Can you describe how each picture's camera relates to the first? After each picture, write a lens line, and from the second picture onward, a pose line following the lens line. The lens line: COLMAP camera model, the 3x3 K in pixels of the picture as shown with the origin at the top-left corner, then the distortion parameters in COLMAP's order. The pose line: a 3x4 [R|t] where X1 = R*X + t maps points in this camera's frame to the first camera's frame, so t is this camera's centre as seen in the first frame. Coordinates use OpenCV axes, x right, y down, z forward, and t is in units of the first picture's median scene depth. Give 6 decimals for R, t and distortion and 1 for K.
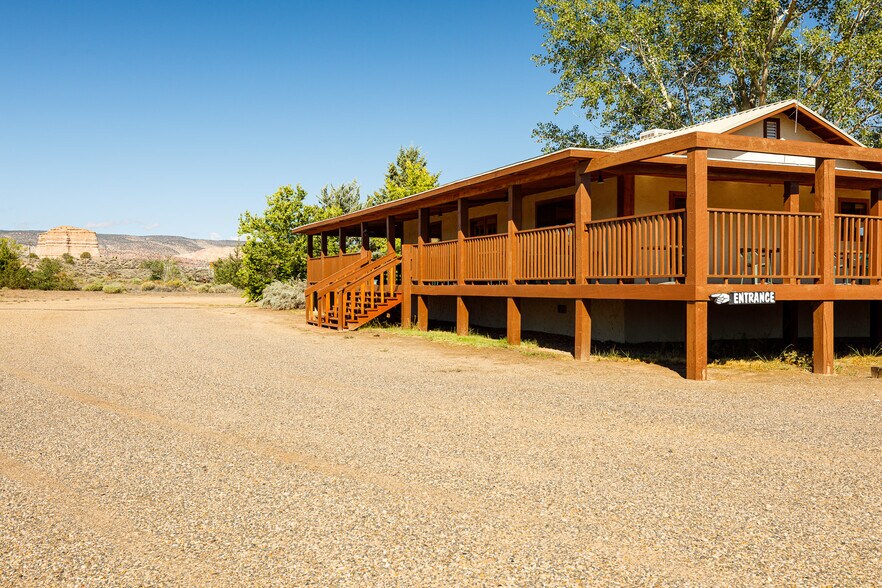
lens RADIAL K [[738.9, 0, 417.9], [0, 738.9, 291.2], [0, 0, 1]] dist [-0.000804, -0.000973]
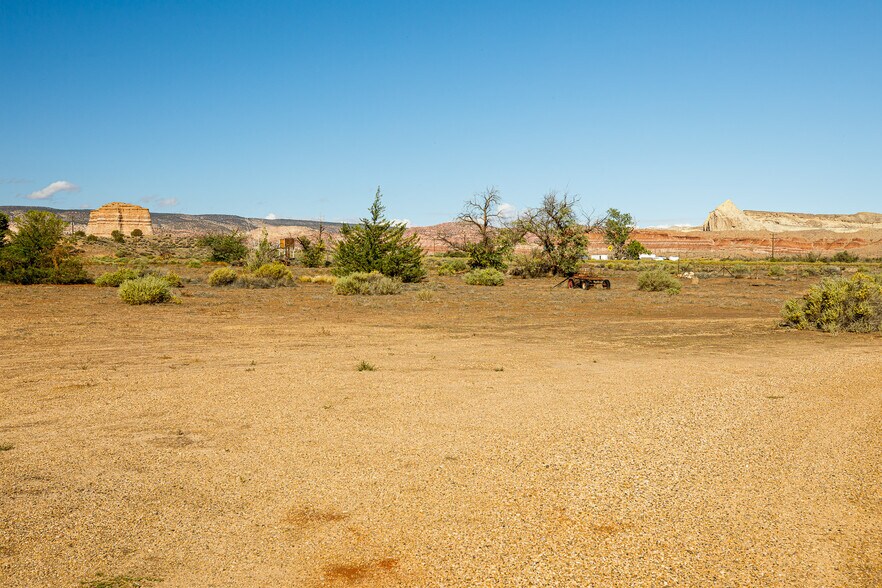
lens RADIAL K [[738.9, 0, 417.9], [0, 738.9, 291.2], [0, 0, 1]] dist [-0.000804, -0.000973]
pose [[0.997837, 0.004747, -0.065558, -0.048452], [-0.002996, 0.999637, 0.026782, -0.002621], [0.065661, -0.026528, 0.997489, 0.122838]]
